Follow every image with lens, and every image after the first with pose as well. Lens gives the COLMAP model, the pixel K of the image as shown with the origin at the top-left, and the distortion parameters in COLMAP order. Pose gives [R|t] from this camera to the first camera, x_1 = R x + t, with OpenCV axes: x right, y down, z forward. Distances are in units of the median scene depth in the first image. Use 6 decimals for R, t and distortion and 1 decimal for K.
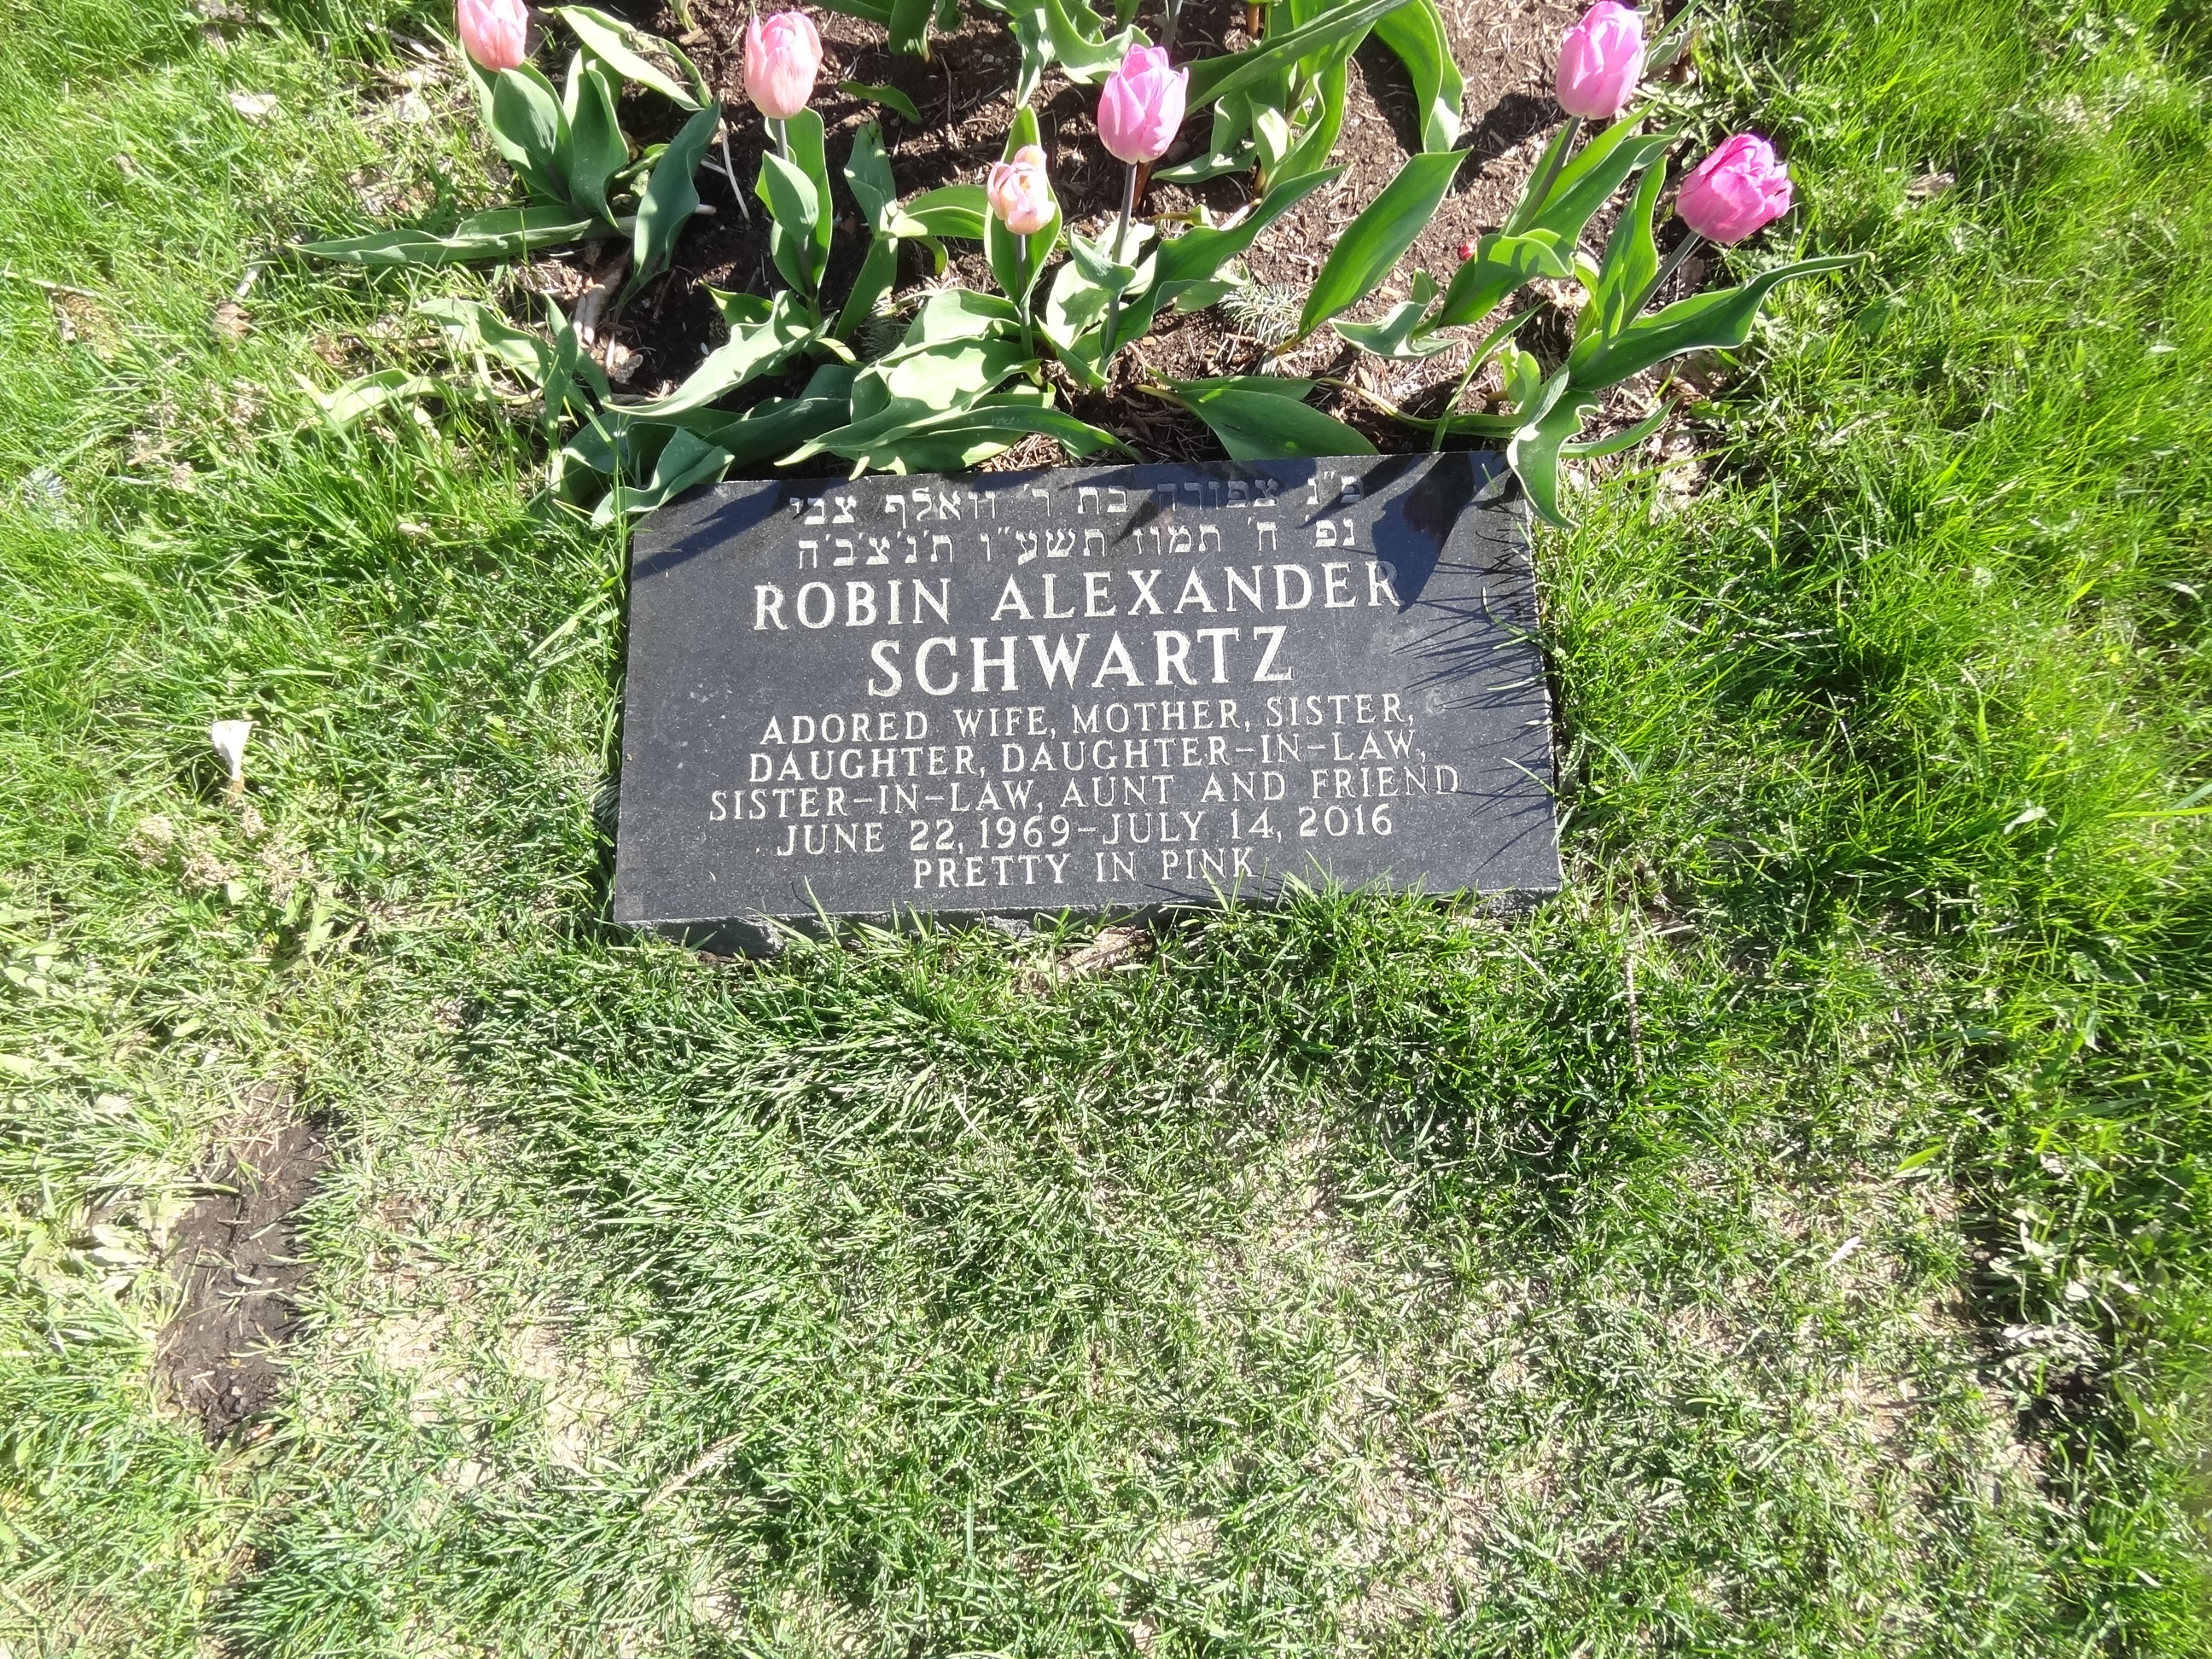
lens RADIAL K [[1558.2, 0, 1104.4], [0, 1558.2, 828.9], [0, 0, 1]] dist [0.004303, 0.000547]
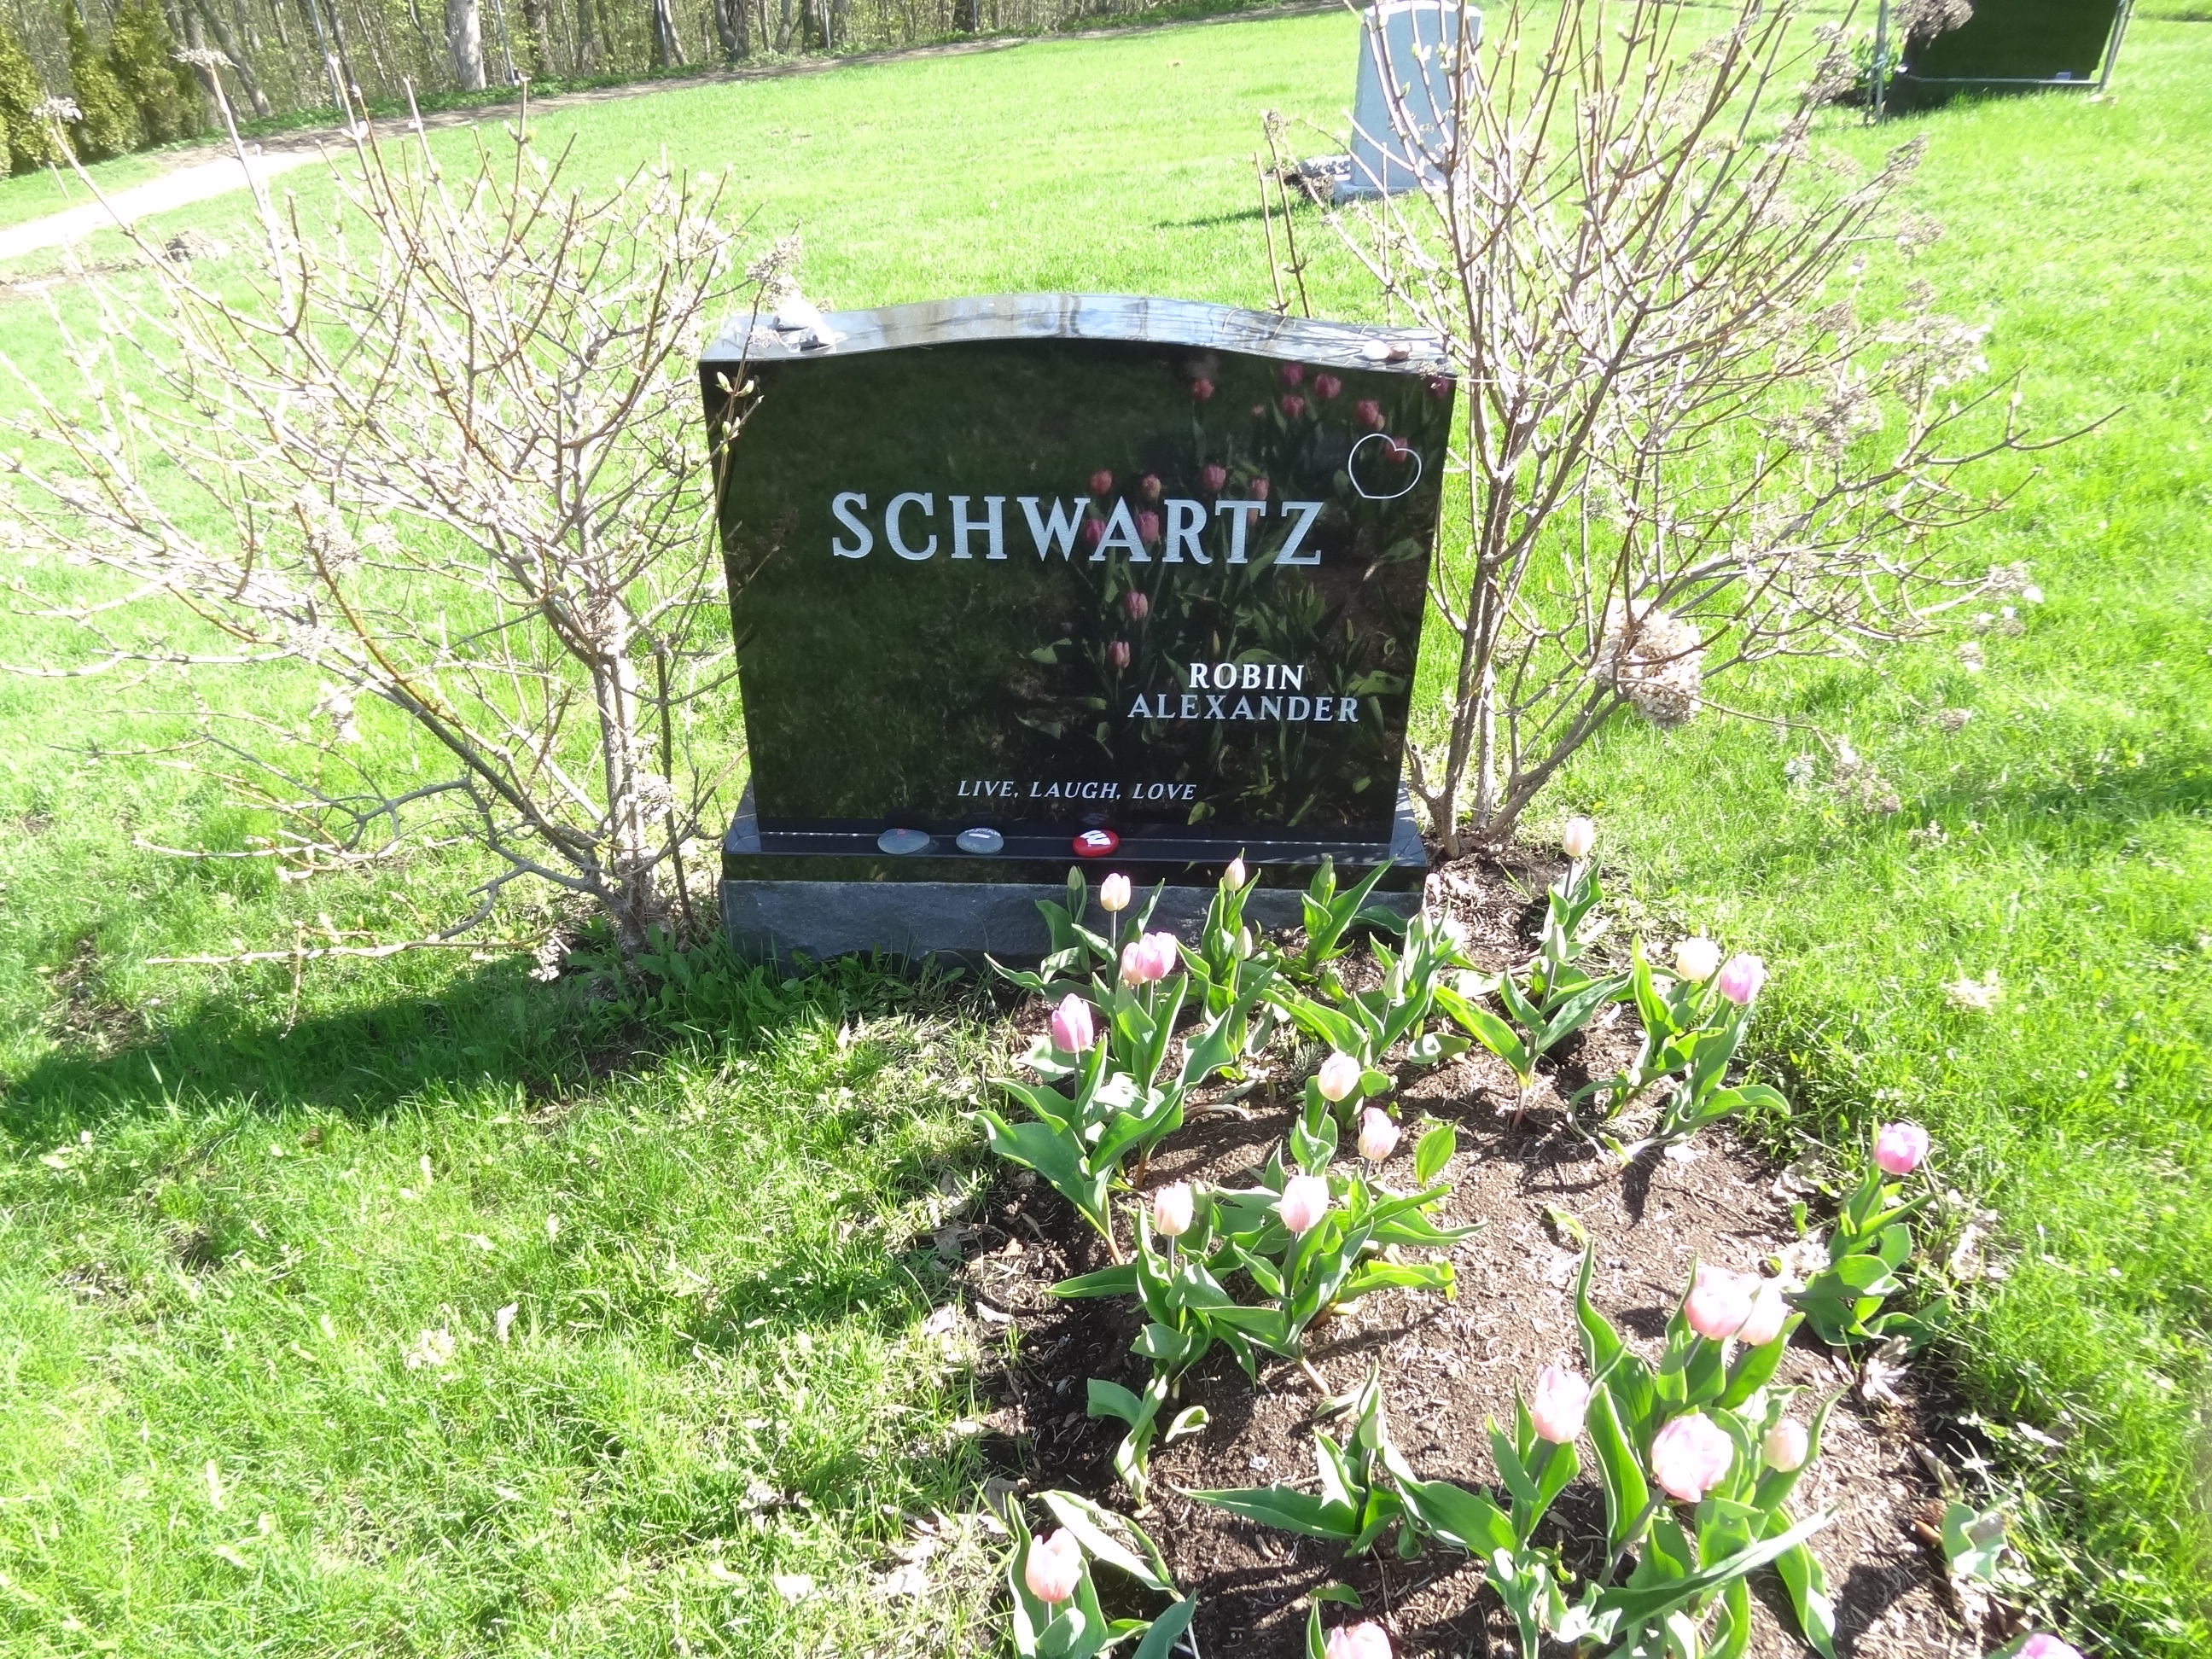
lens RADIAL K [[1558.2, 0, 1107.0], [0, 1558.2, 829.5], [0, 0, 1]] dist [0.004303, 0.000547]
pose [[0.998600, -0.020341, -0.048838, -0.227561], [-0.016226, 0.760883, -0.648686, -0.129876], [0.050356, 0.648570, 0.759488, -0.260516]]
